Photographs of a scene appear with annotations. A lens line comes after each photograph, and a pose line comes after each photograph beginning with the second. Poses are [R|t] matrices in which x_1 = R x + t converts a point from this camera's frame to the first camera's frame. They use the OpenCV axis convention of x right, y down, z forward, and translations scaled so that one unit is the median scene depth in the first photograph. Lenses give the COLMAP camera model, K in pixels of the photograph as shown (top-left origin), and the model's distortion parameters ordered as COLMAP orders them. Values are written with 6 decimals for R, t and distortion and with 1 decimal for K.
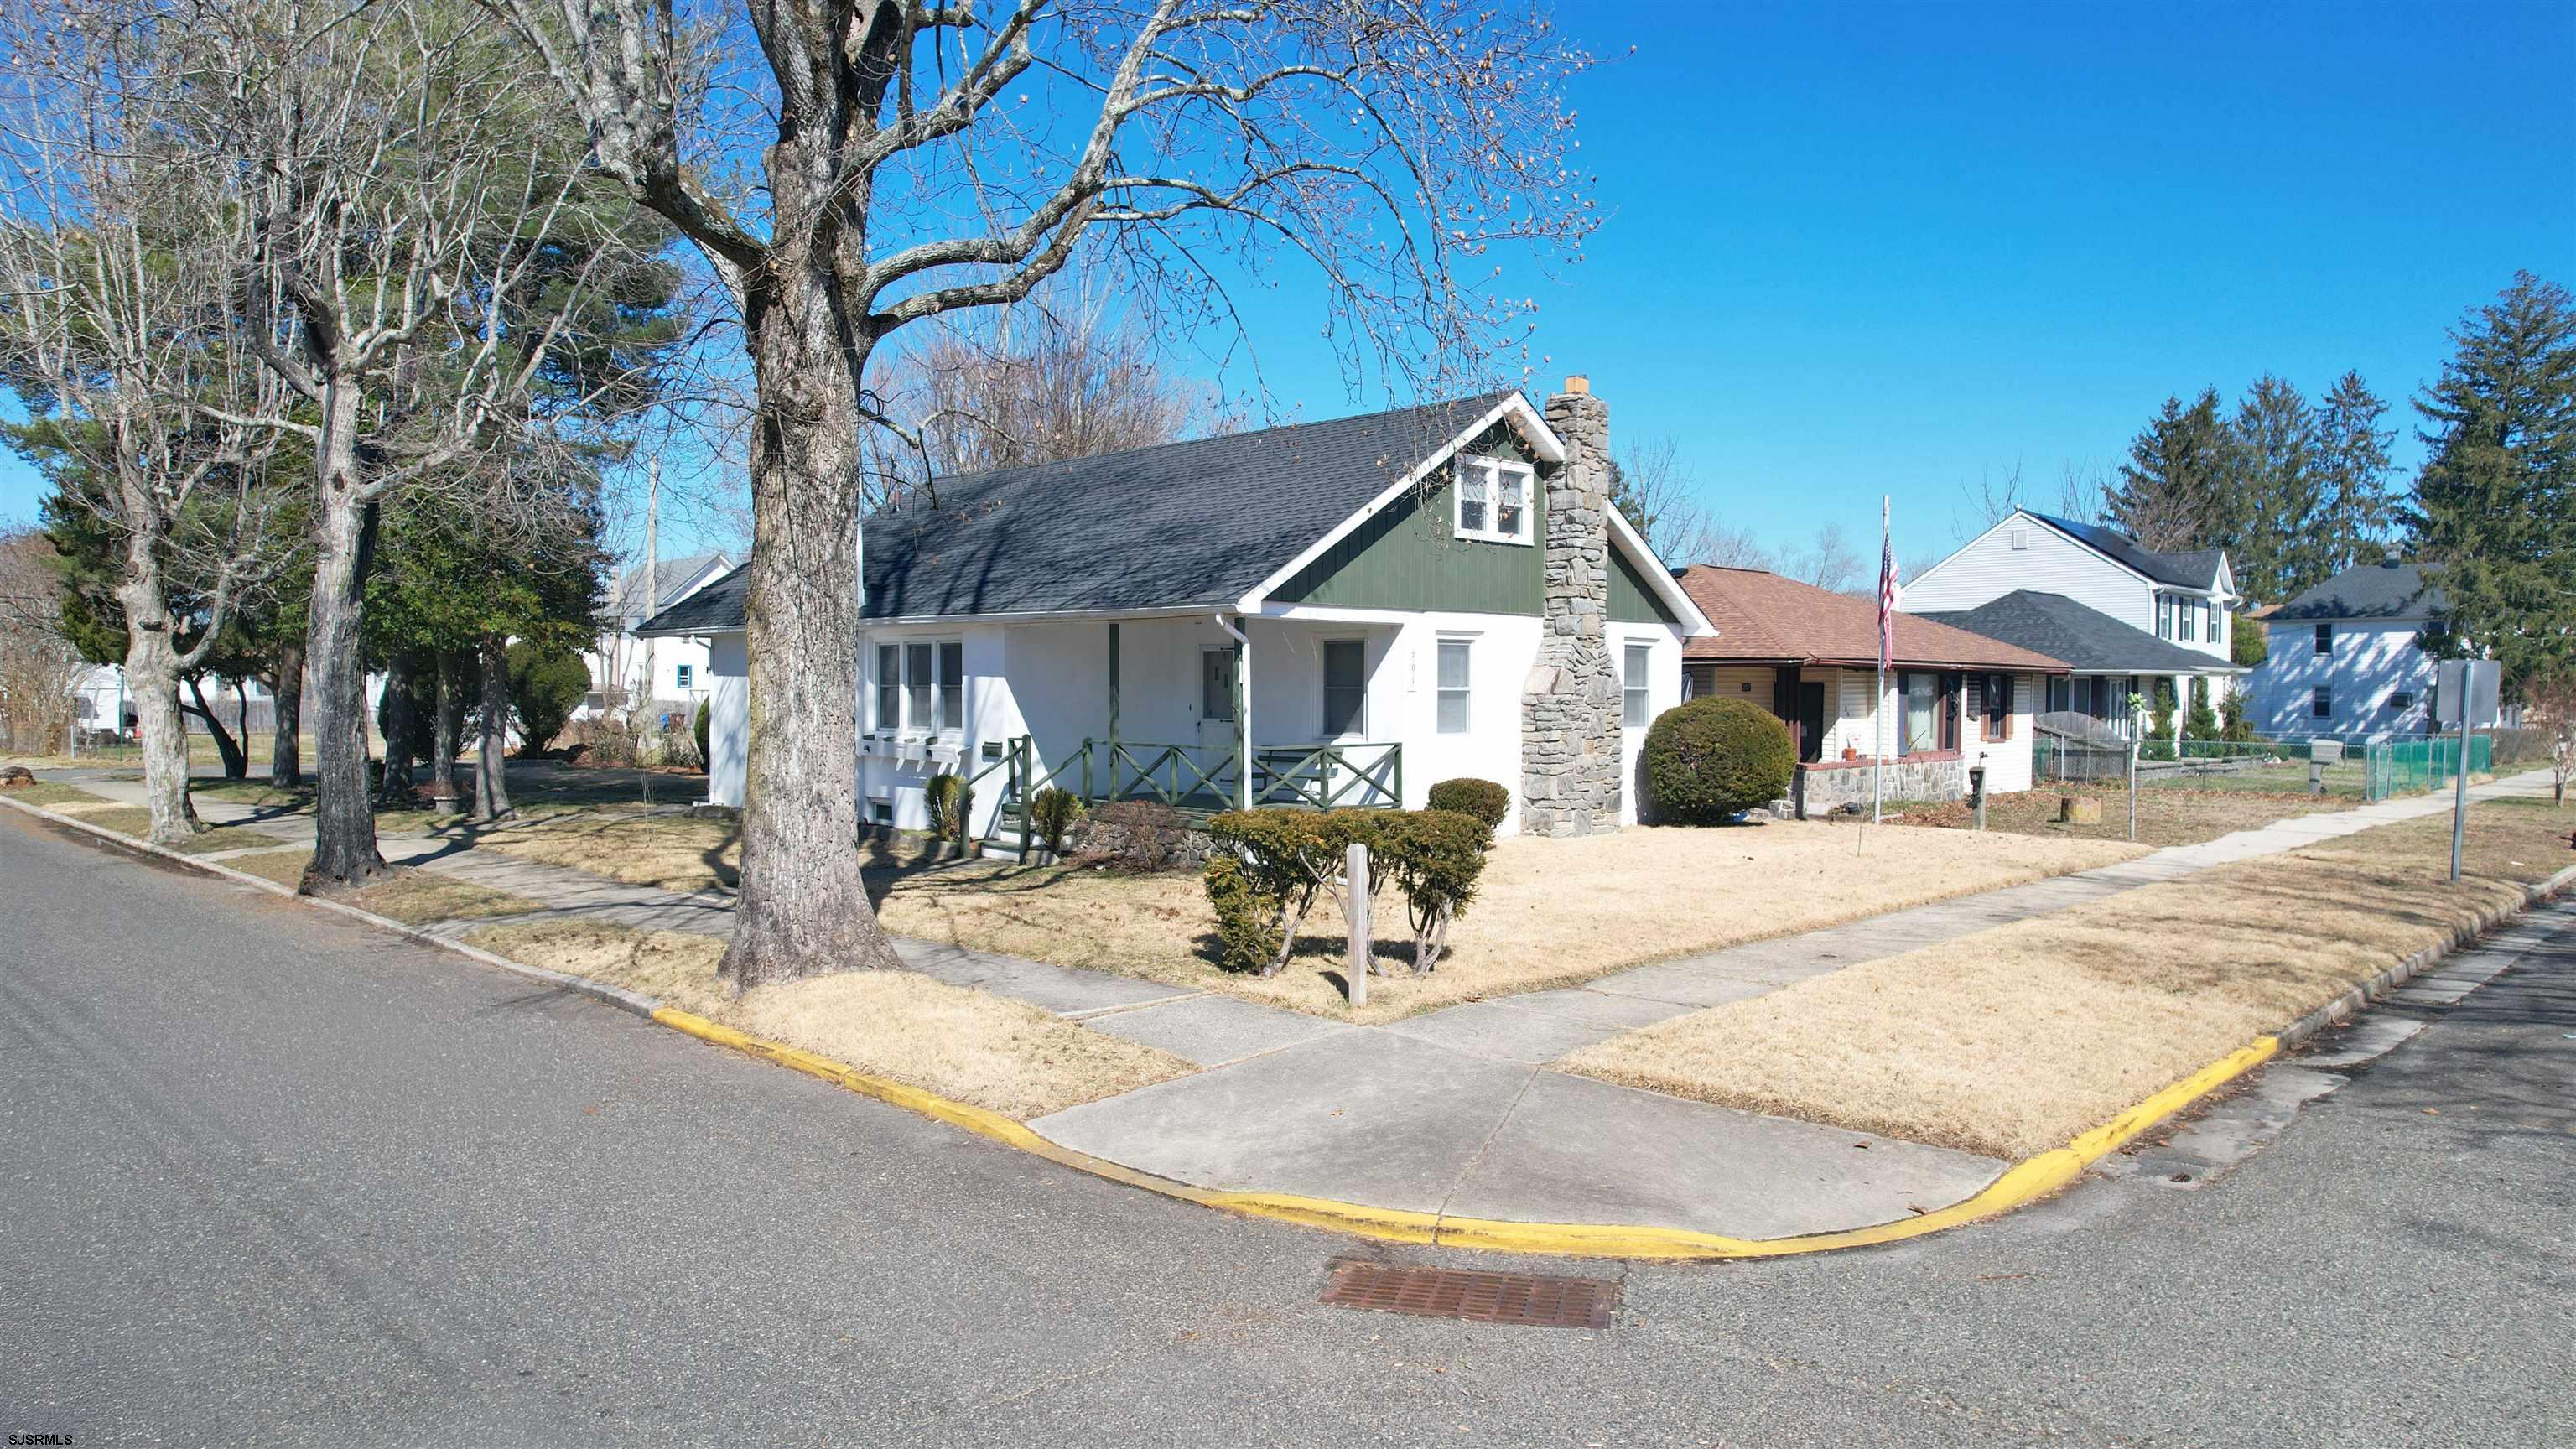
lens RADIAL K [[1648.0, 0, 1287.5], [0, 1648.0, 737.4], [0, 0, 1]] dist [-0.080048, 0.075650]
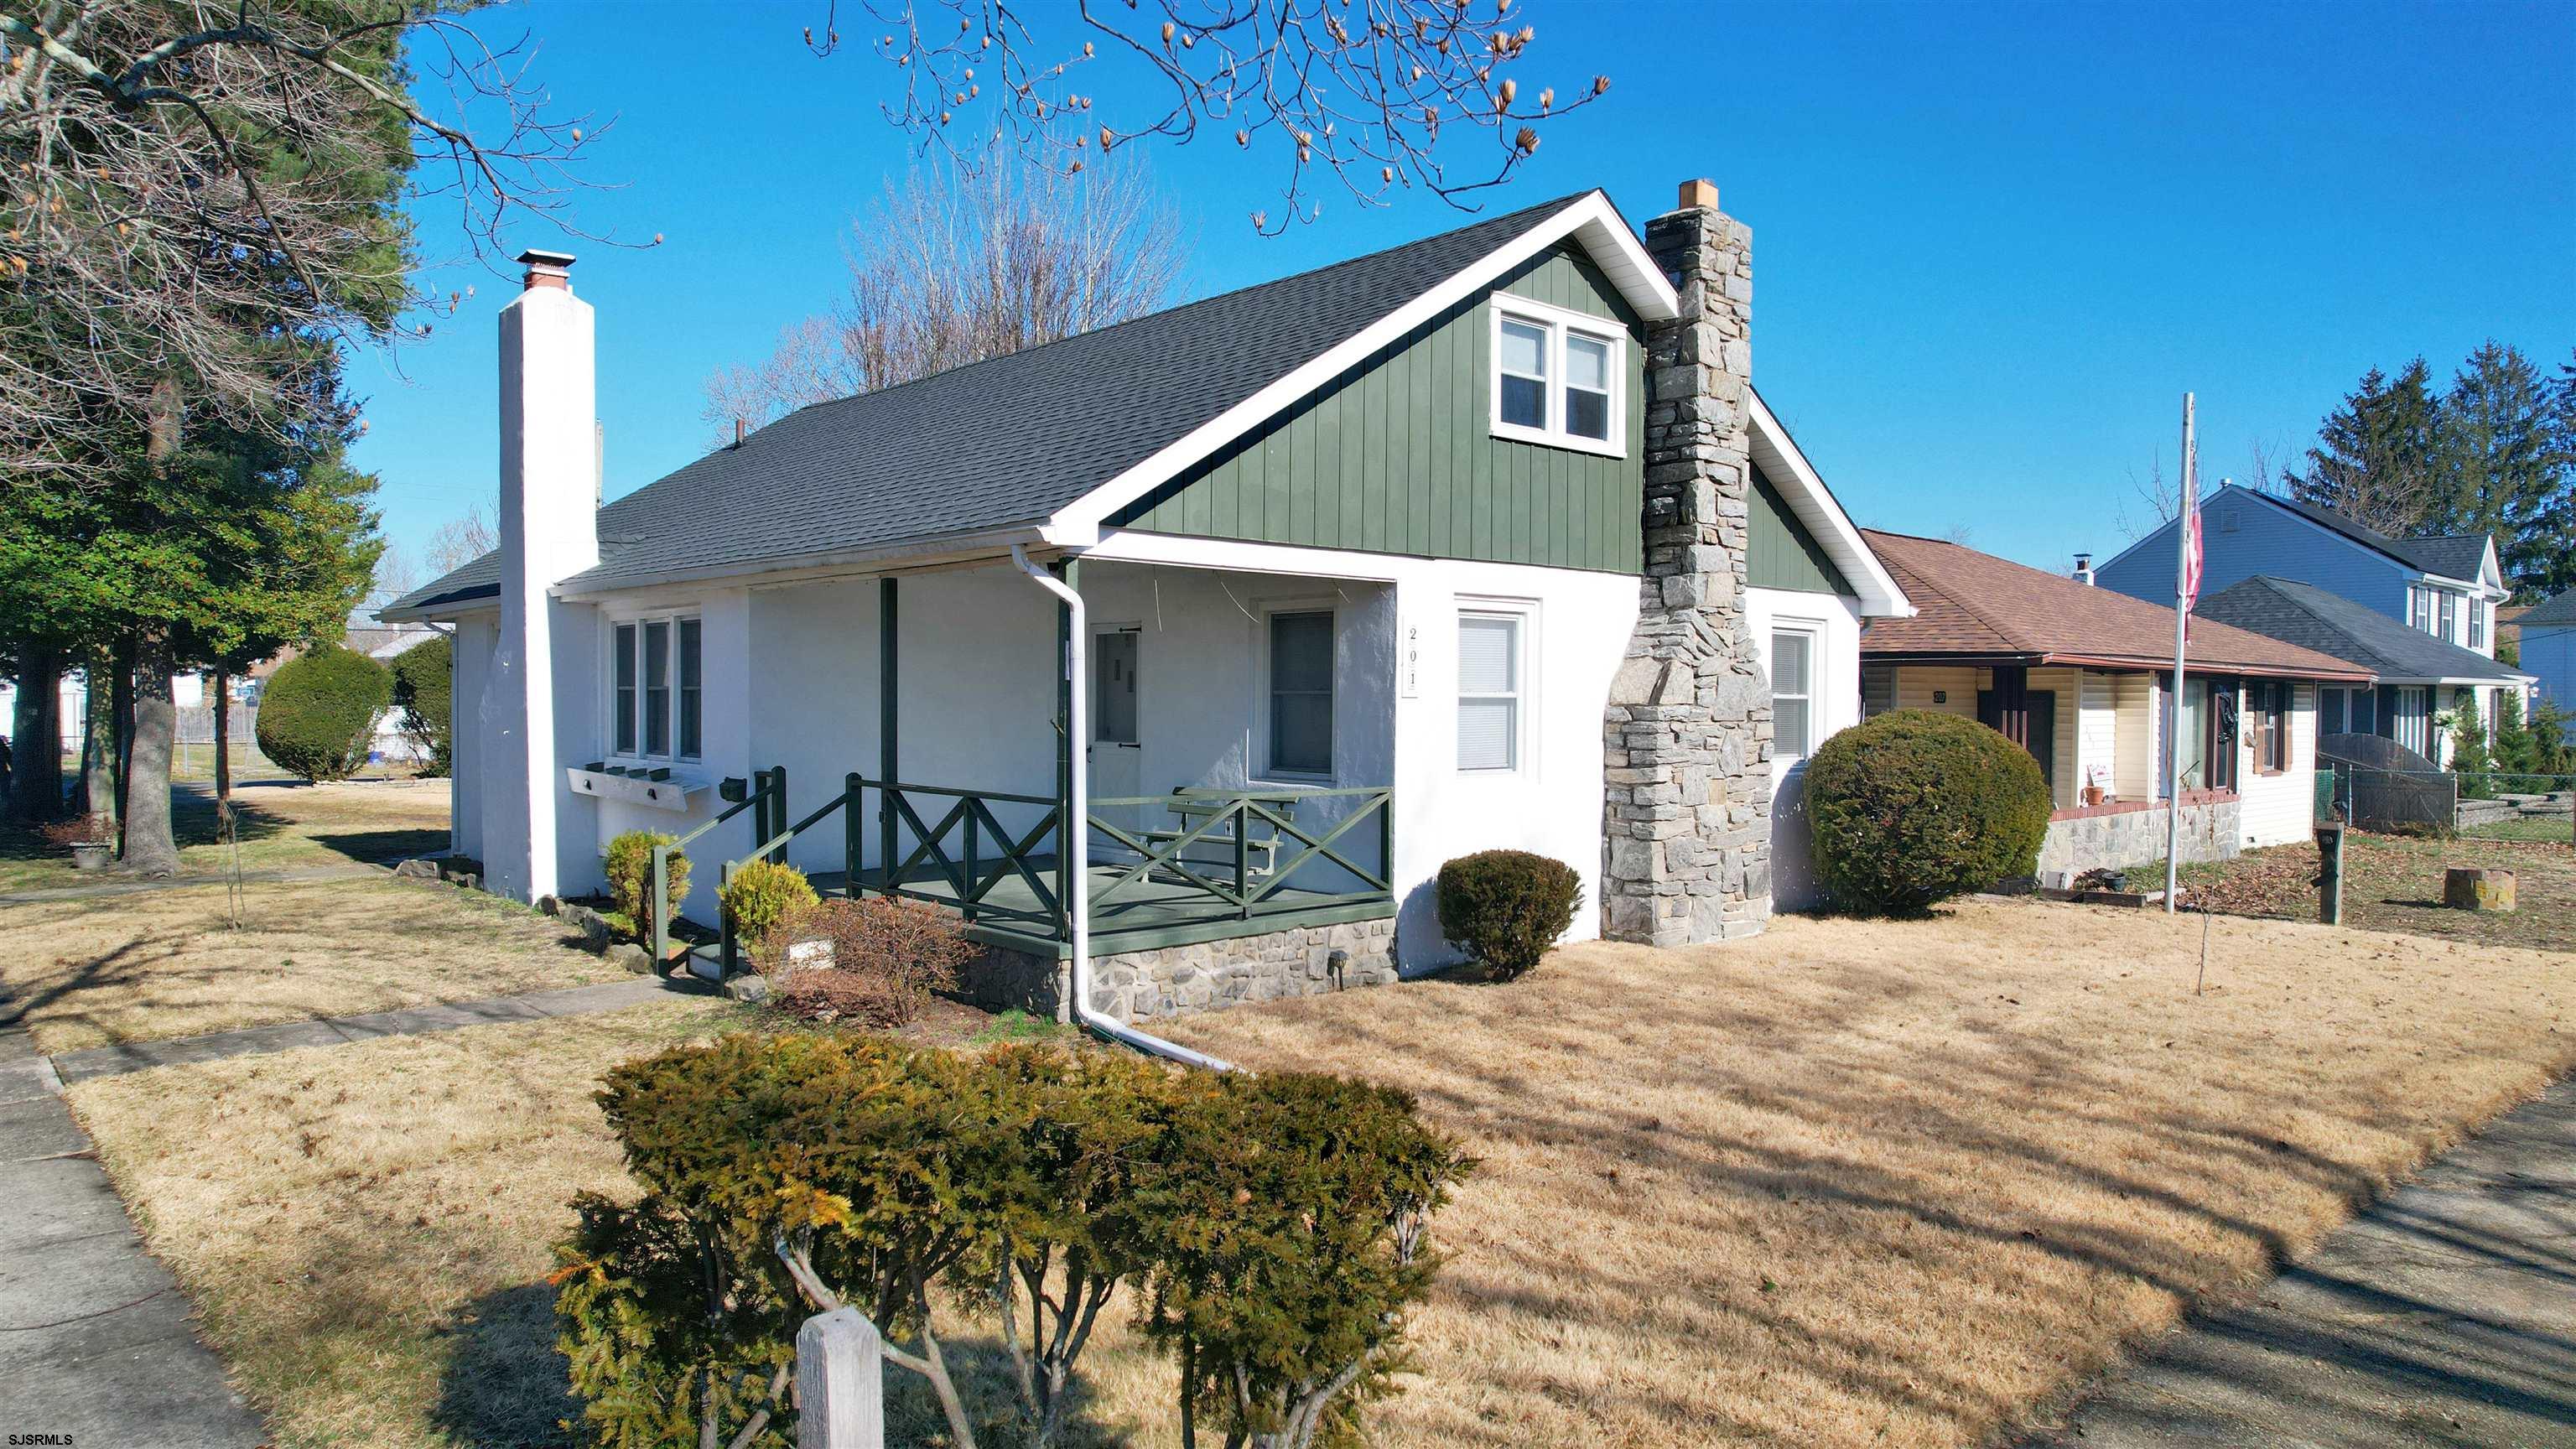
lens RADIAL K [[1648.0, 0, 1287.5], [0, 1648.0, 737.4], [0, 0, 1]] dist [-0.080048, 0.075650]
pose [[0.998219, 0.006027, -0.059346, 0.060367], [-0.006449, 0.999955, -0.006907, -0.009210], [0.059302, 0.007277, 0.998214, 0.383168]]
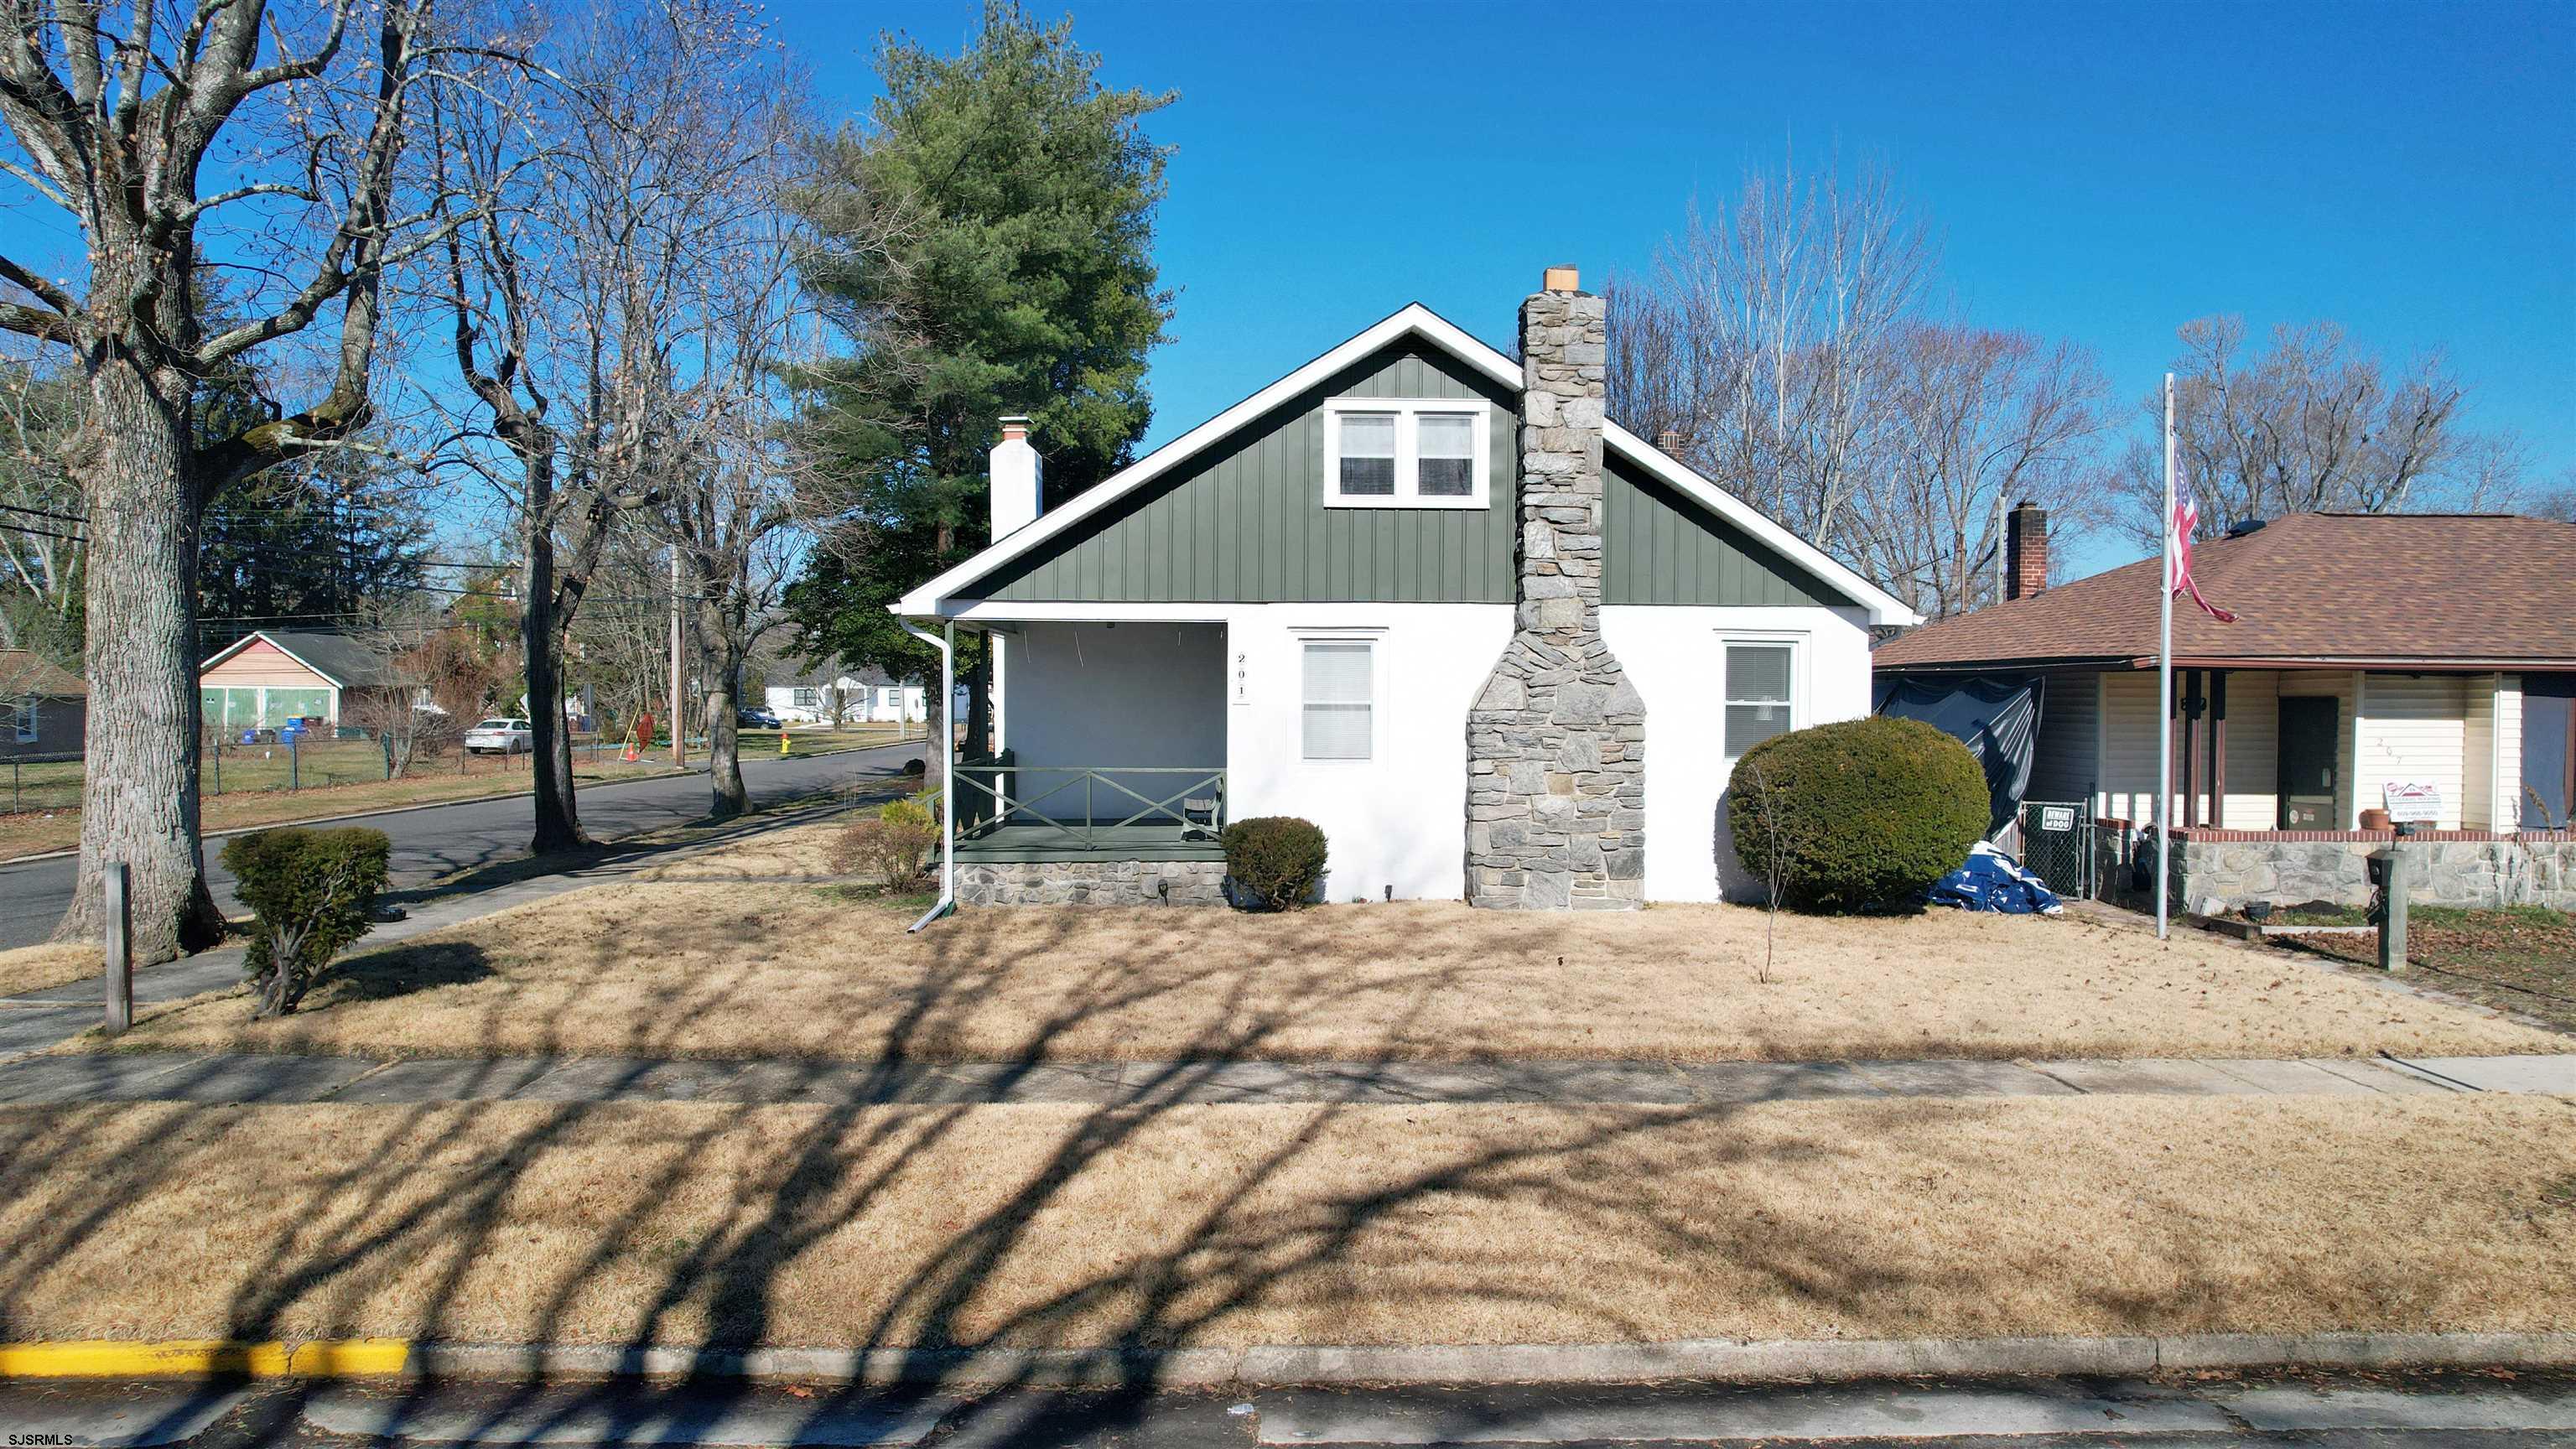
lens RADIAL K [[1666.5, 0, 1287.3], [0, 1666.5, 712.4], [0, 0, 1]] dist [-0.082896, 0.076712]
pose [[0.721353, 0.007081, -0.692532, 0.586422], [-0.025731, 0.999531, -0.016582, -0.010475], [0.692090, 0.029781, 0.721197, 0.392992]]
